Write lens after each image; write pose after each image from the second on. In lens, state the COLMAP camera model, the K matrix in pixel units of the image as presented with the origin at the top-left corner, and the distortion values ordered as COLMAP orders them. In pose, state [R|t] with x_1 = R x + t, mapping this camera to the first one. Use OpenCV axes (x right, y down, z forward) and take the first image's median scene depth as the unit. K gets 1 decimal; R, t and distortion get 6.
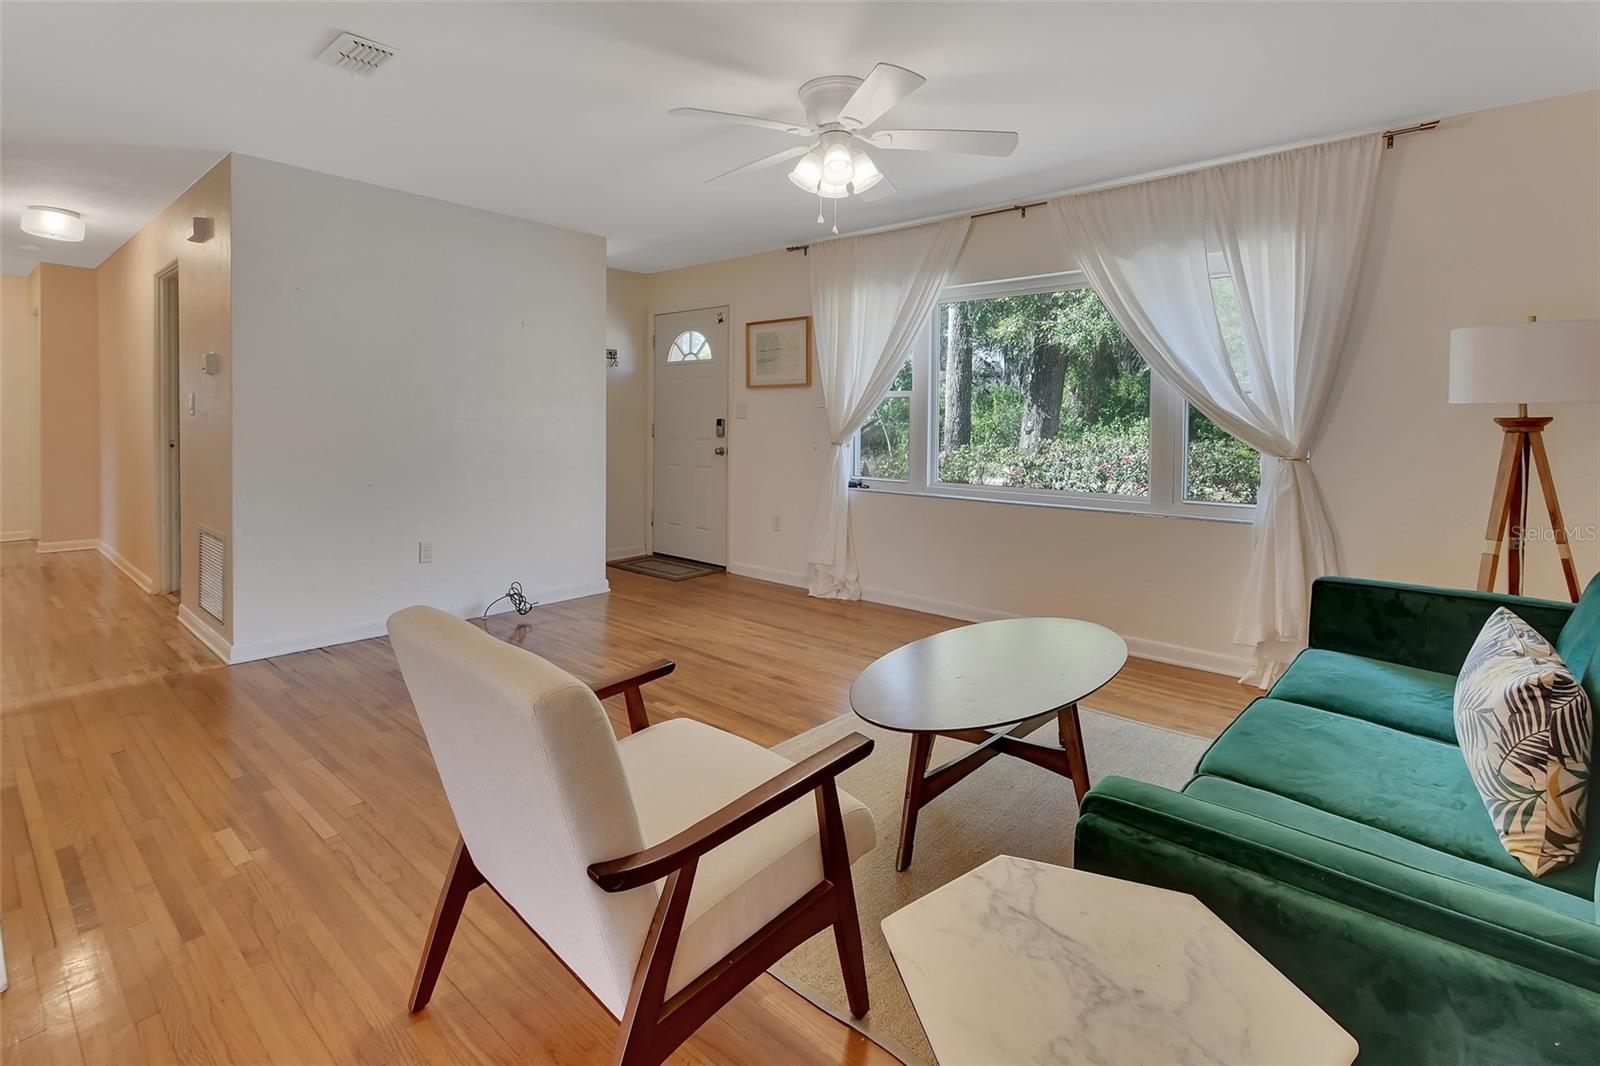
lens RADIAL K [[766.2, 0, 801.6], [0, 766.2, 439.4], [0, 0, 1]] dist [0.012928, -0.014781]
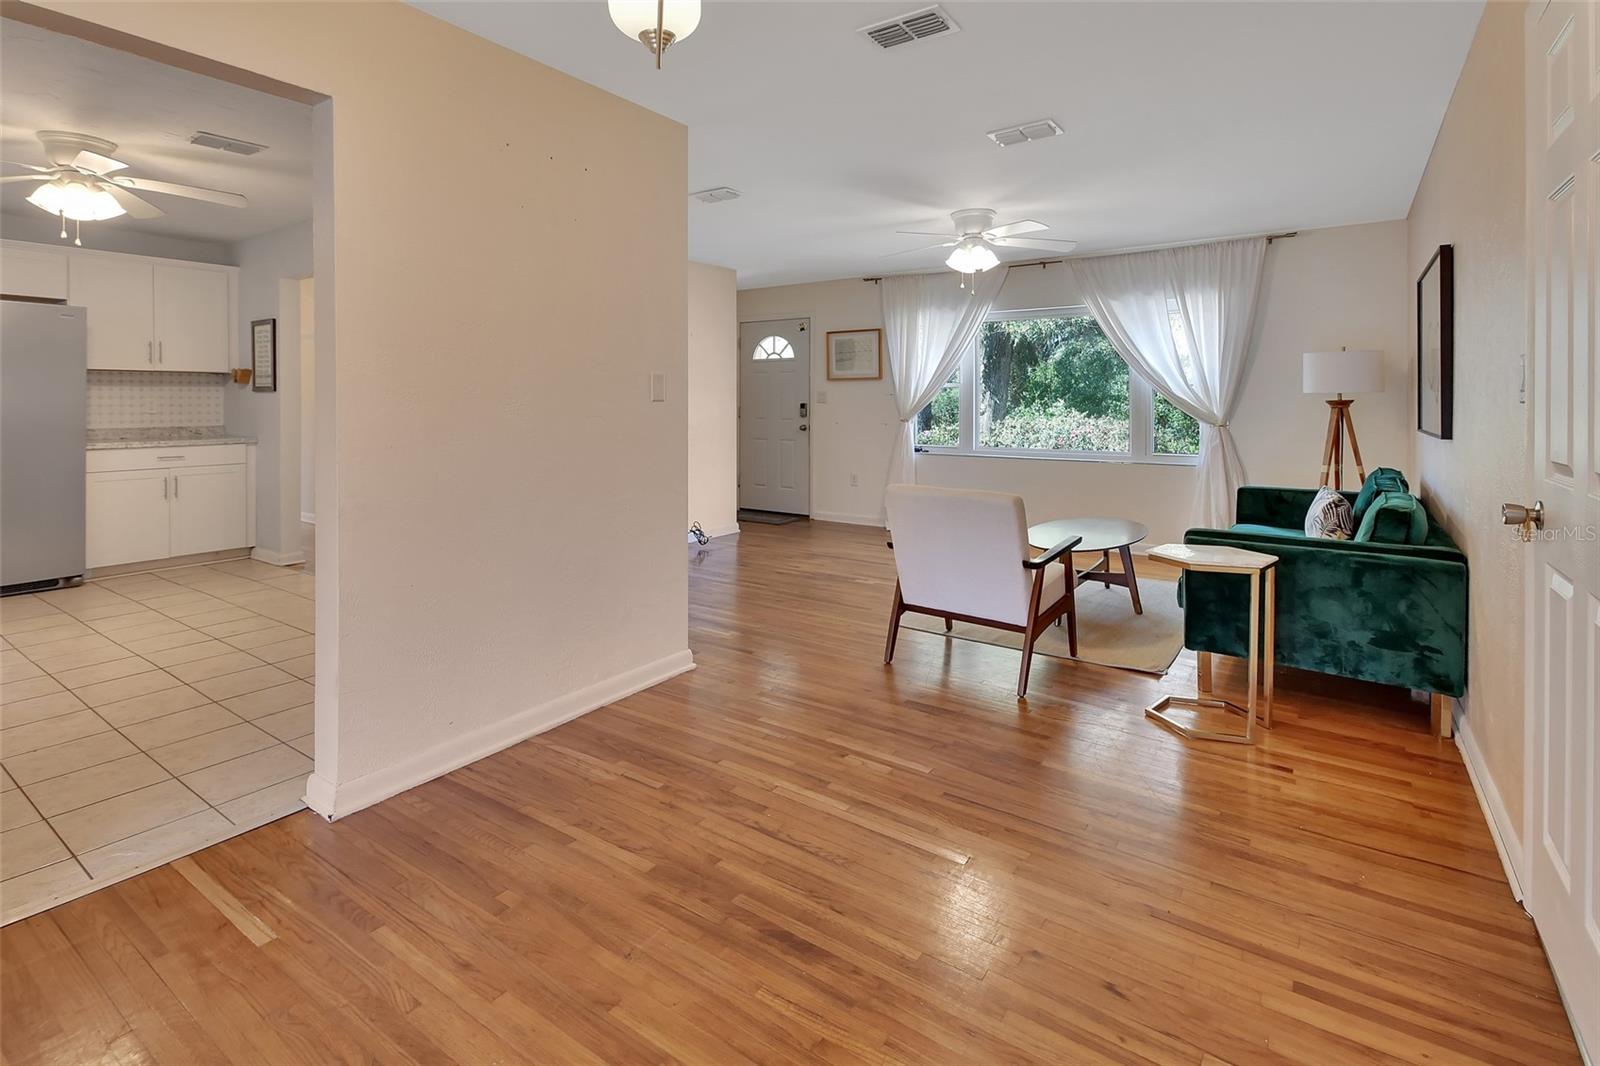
lens RADIAL K [[795.3, 0, 796.8], [0, 795.3, 409.4], [0, 0, 1]] dist [0.011704, 0.000791]
pose [[0.992216, -0.006137, 0.124379, -0.341114], [0.008473, 0.999797, -0.018259, 0.010184], [-0.124242, 0.019170, 0.992067, -0.425780]]
